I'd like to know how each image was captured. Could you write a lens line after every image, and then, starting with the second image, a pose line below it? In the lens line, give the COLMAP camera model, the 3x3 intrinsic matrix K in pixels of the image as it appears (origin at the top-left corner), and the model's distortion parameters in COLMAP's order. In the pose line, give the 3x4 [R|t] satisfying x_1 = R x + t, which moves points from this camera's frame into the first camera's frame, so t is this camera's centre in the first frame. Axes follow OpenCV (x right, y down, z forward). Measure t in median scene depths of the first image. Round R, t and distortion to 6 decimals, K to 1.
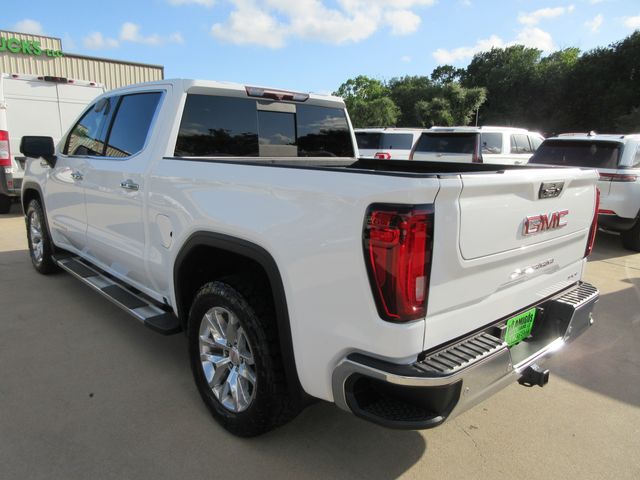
lens RADIAL K [[477.9, 0, 320.0], [0, 477.9, 240.0], [0, 0, 1]] dist [-0.003227, -0.004215]
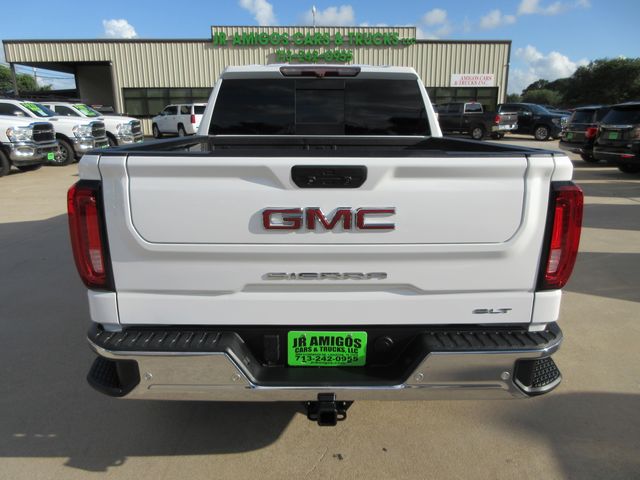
lens RADIAL K [[477.9, 0, 320.0], [0, 477.9, 240.0], [0, 0, 1]] dist [-0.003227, -0.004215]
pose [[0.746061, 0.139662, -0.651066, 0.804660], [-0.111638, 0.990152, 0.084473, -0.056074], [0.656452, 0.009662, 0.754306, 0.341064]]
